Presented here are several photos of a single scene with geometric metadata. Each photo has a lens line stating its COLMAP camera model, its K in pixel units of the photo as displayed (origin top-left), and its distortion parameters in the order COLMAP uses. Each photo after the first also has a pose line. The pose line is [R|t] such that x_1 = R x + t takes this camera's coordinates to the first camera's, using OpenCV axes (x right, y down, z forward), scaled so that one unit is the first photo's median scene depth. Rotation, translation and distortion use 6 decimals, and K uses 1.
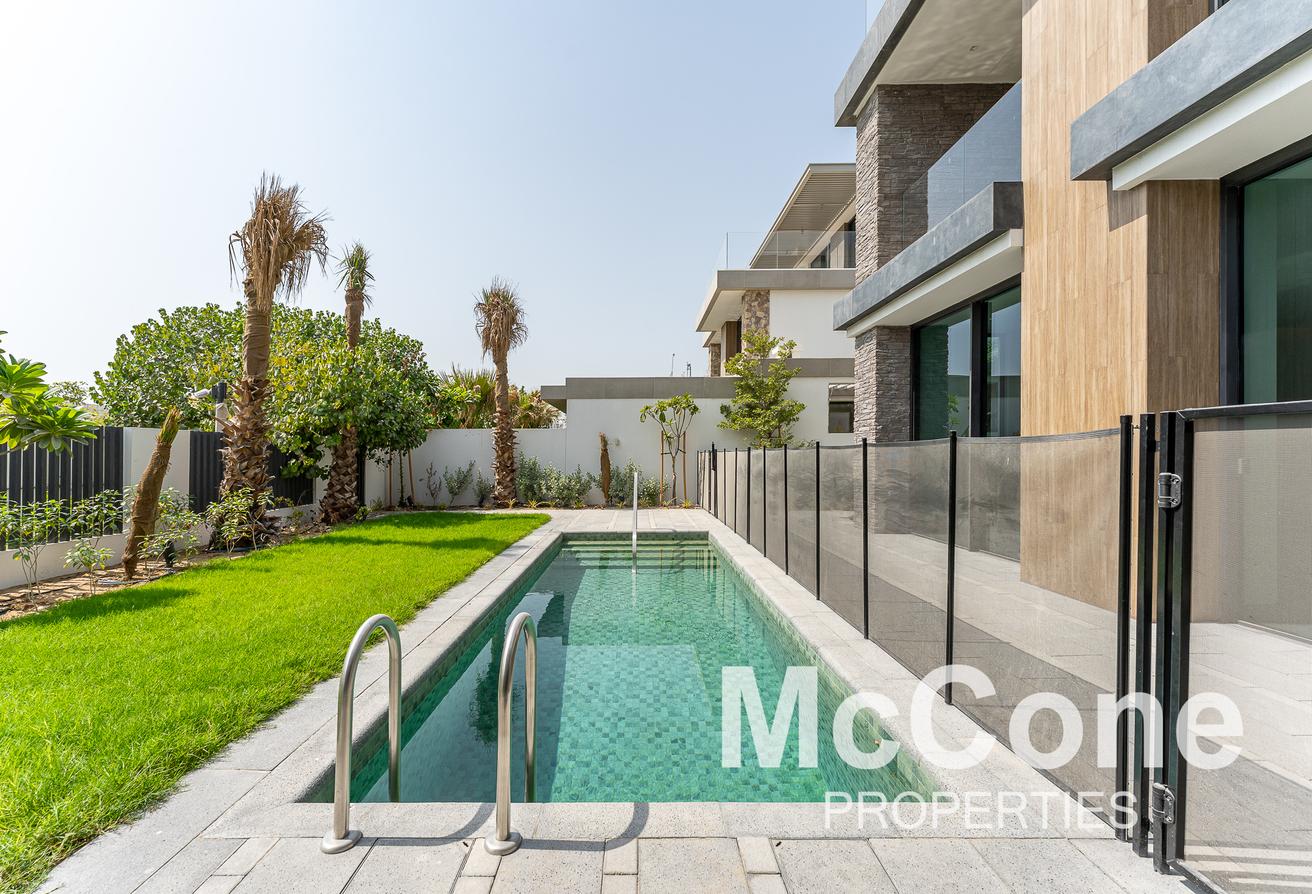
lens RADIAL K [[541.3, 0, 620.6], [0, 541.3, 450.6], [0, 0, 1]] dist [-0.003229, 0.000029]
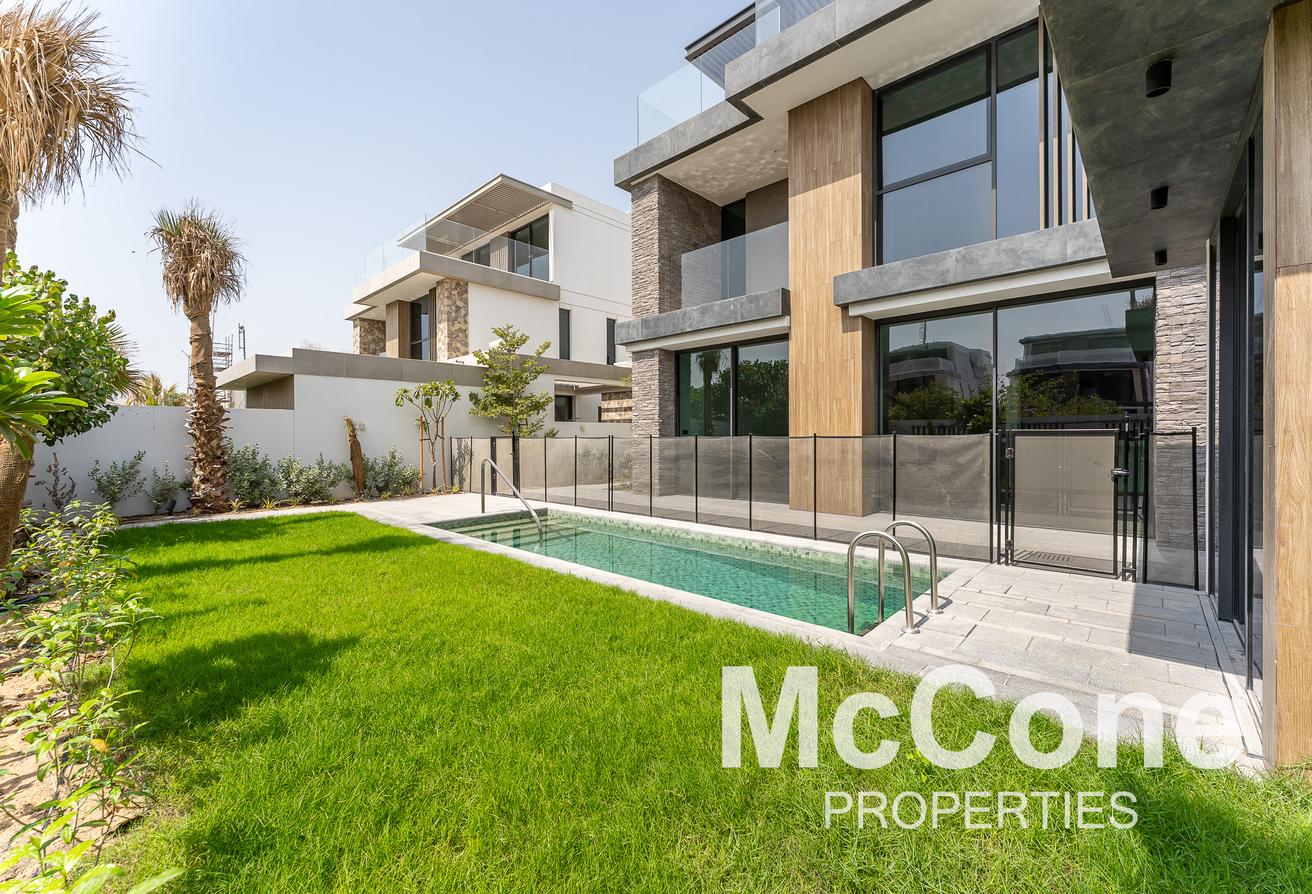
lens RADIAL K [[541.3, 0, 654.3], [0, 541.3, 438.0], [0, 0, 1]] dist [-0.003229, 0.000029]
pose [[0.677331, -0.002654, 0.735674, -0.394205], [-0.002783, 0.999977, 0.006170, -0.005312], [-0.735673, -0.006226, 0.677308, 0.044400]]
